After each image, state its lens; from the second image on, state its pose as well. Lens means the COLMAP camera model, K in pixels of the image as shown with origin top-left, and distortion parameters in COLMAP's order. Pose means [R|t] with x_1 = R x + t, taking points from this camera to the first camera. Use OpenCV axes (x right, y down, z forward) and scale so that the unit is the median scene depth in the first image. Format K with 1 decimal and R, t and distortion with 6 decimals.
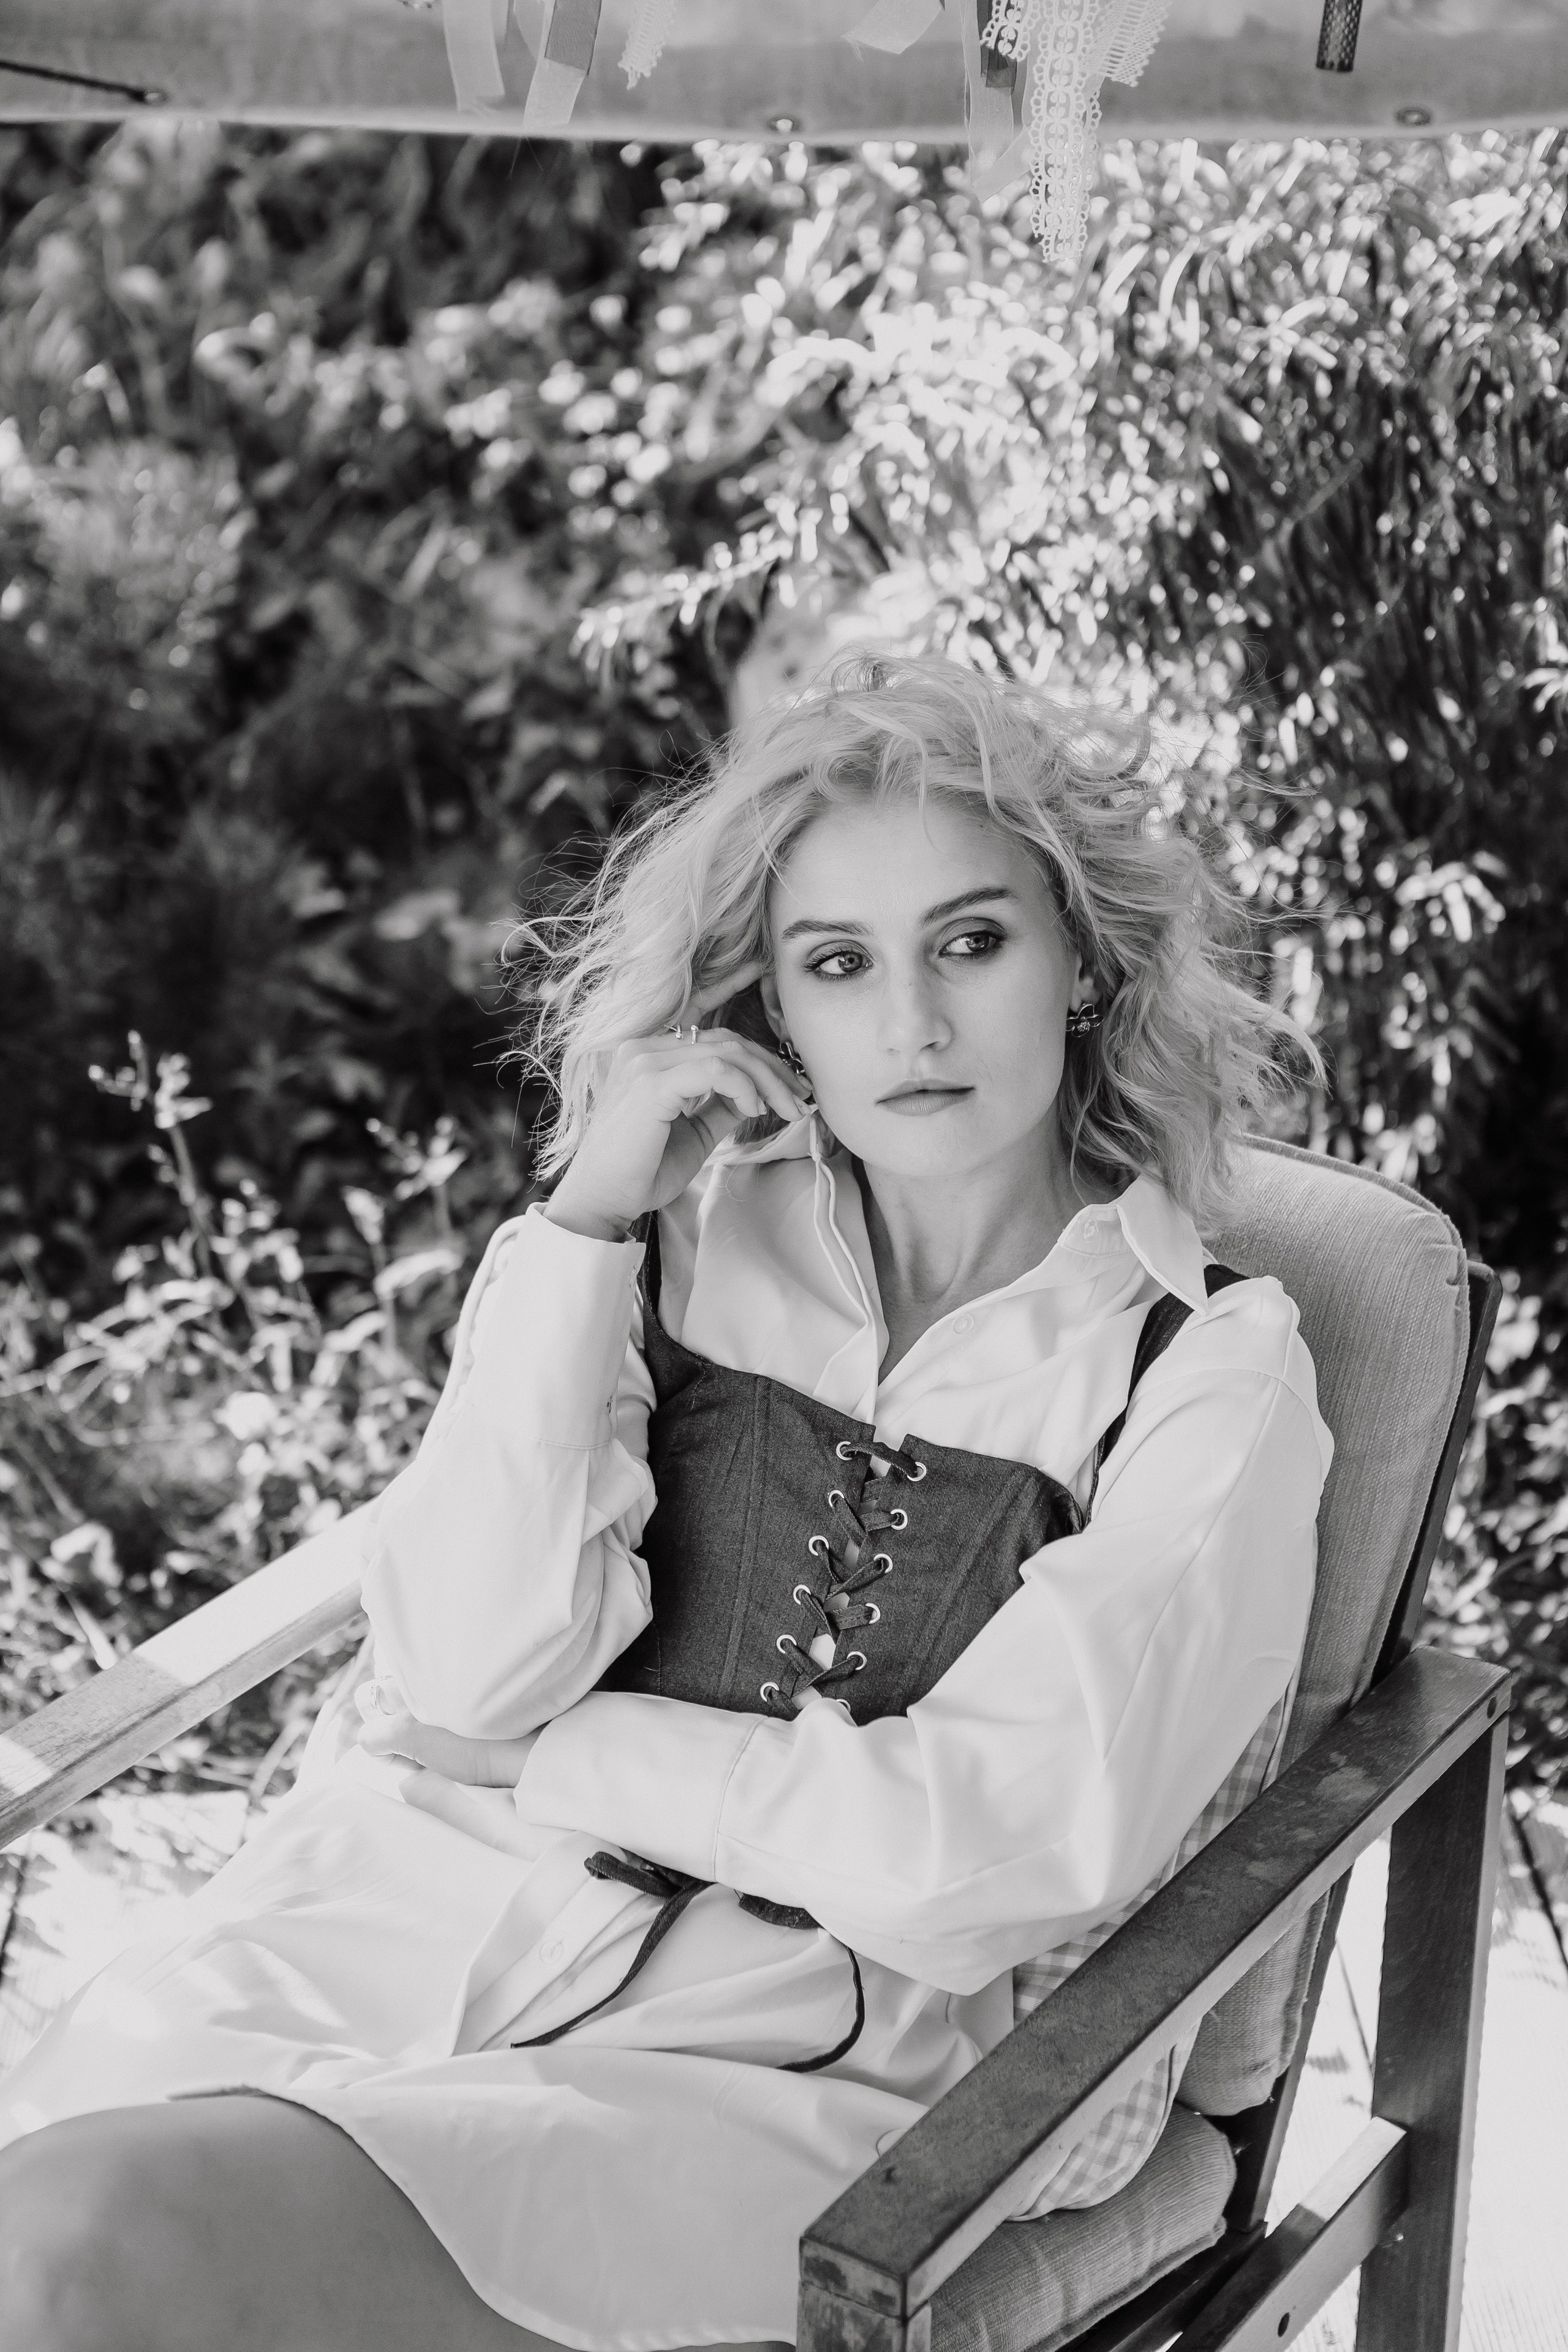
lens RADIAL K [[4303.1, 0, 784.0], [0, 4303.1, 1176.0], [0, 0, 1]] dist [0.108175, 1.019590]
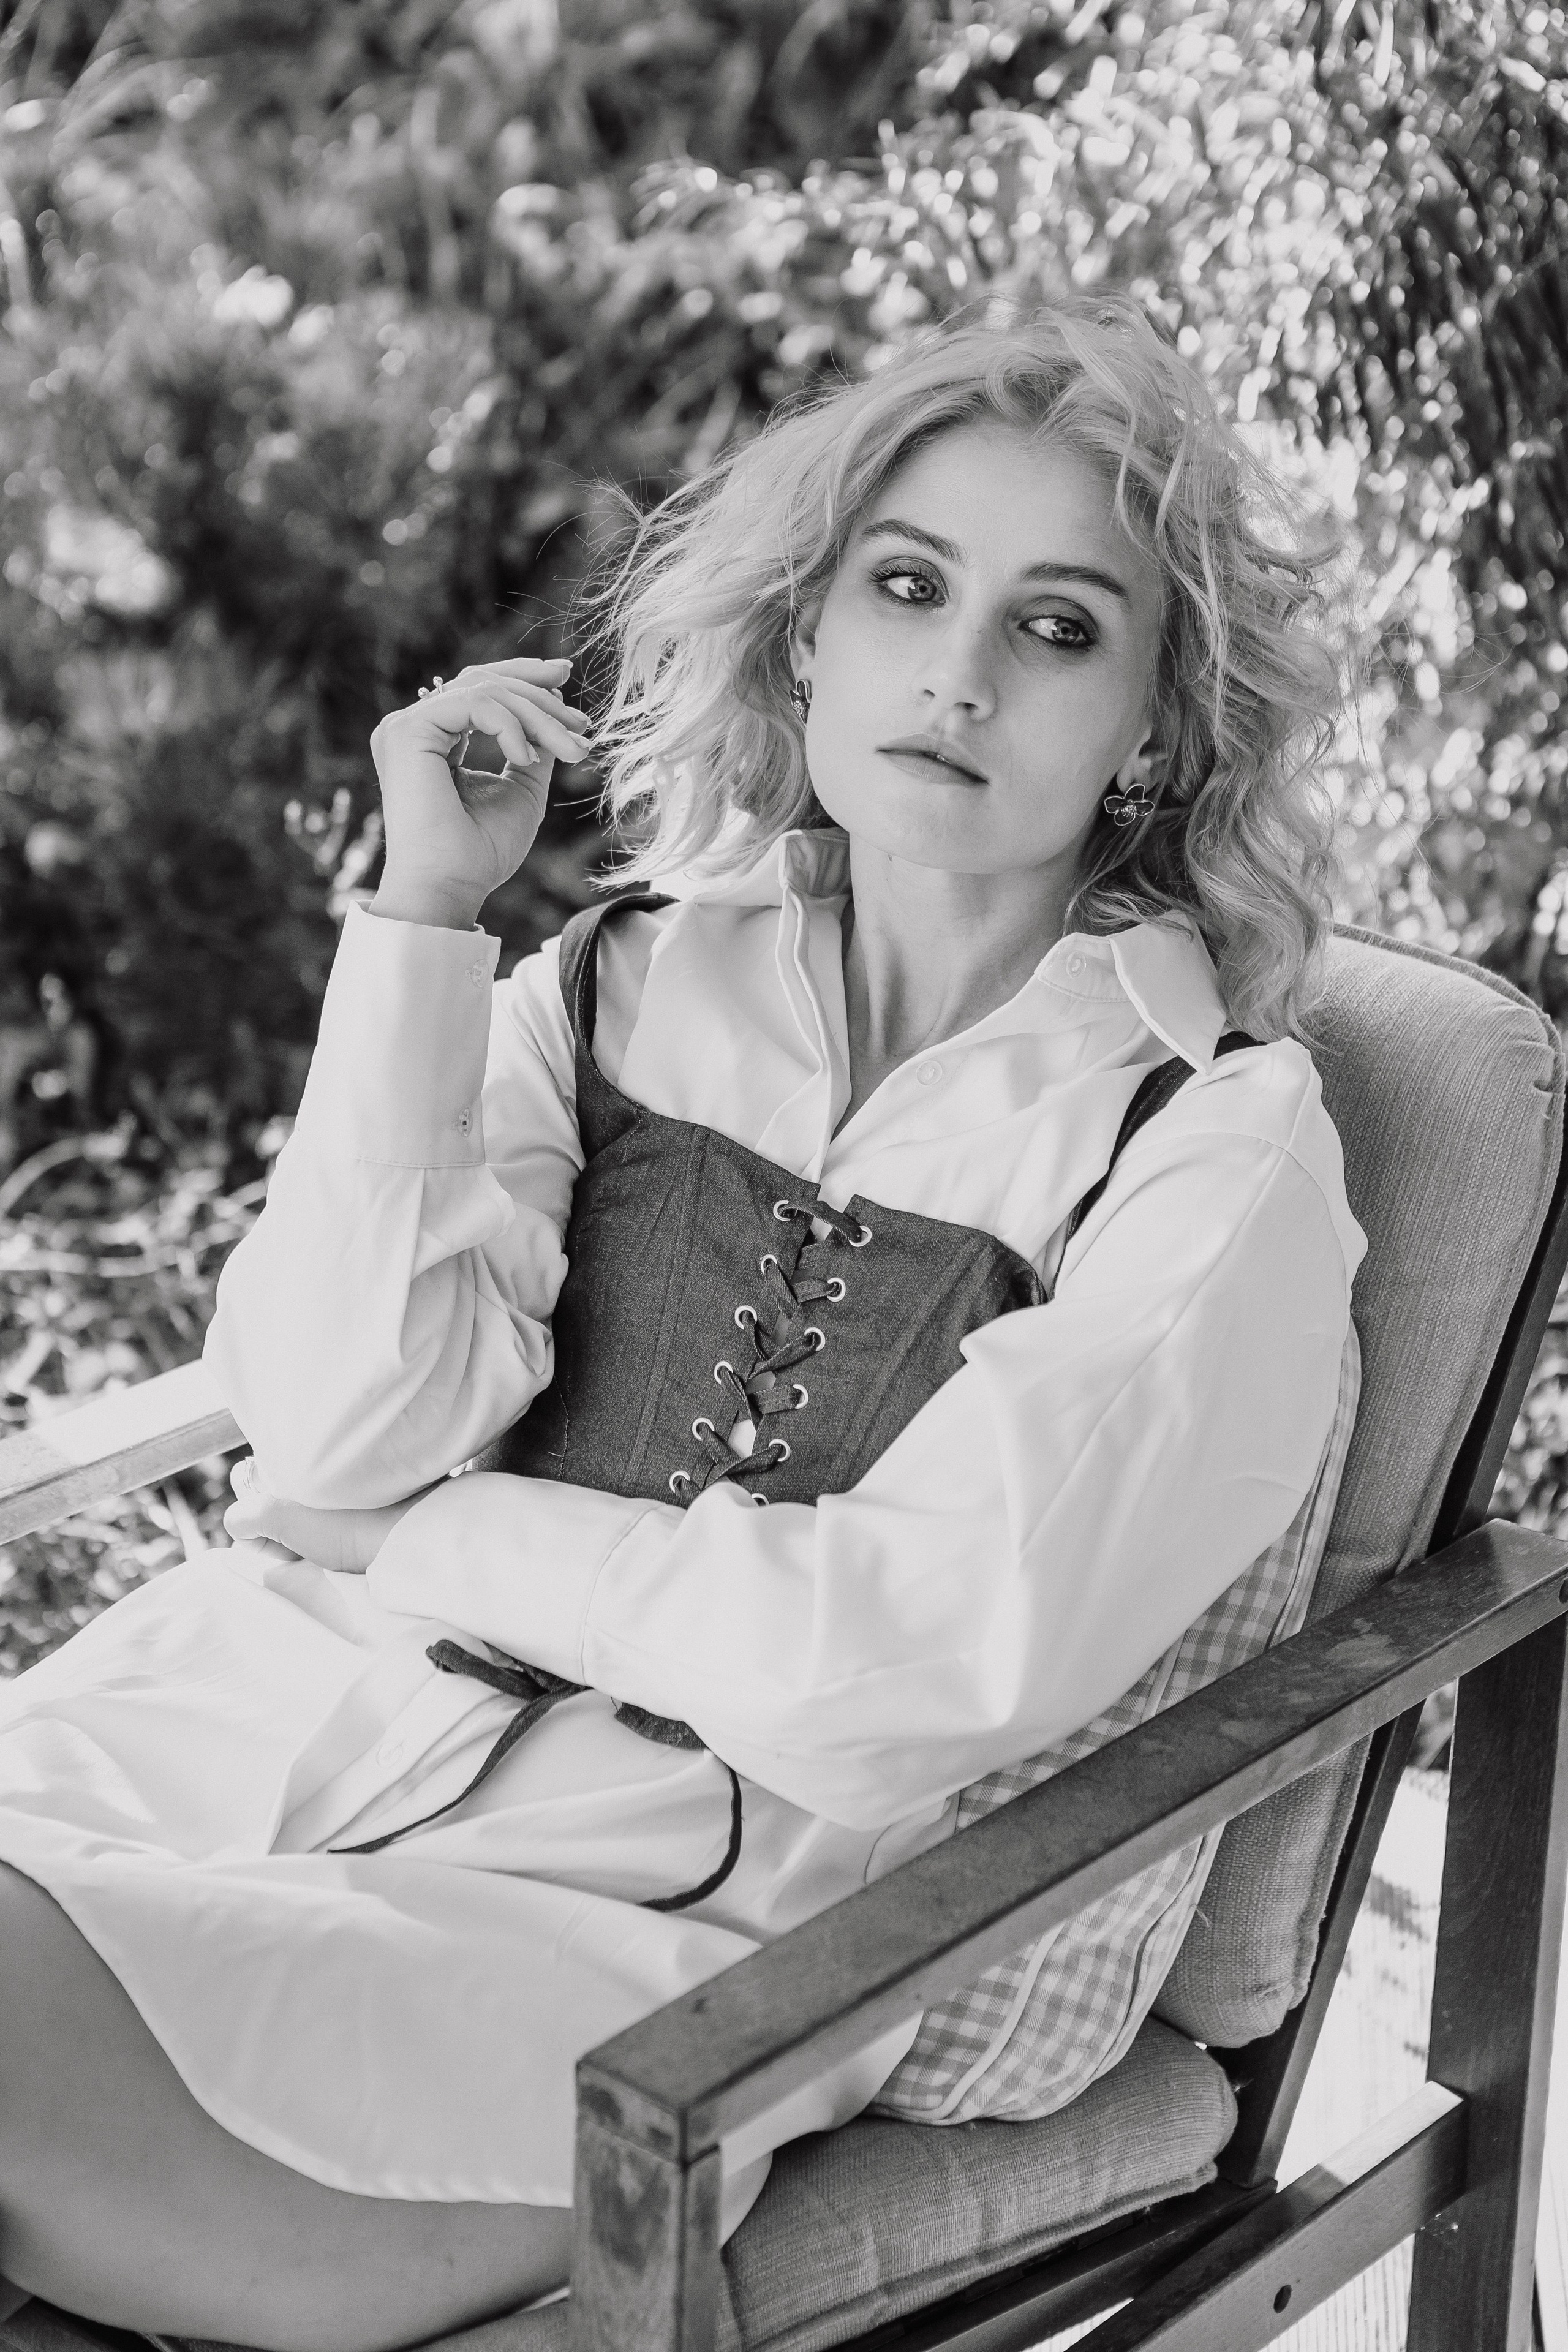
lens RADIAL K [[4455.3, 0, 793.3], [0, 4455.3, 1132.1], [0, 0, 1]] dist [0.214255, 0.226223]
pose [[0.992218, 0.058095, -0.110131, 0.113946], [-0.062220, 0.997470, -0.034391, 0.078891], [0.107855, 0.040976, 0.993322, 0.109660]]
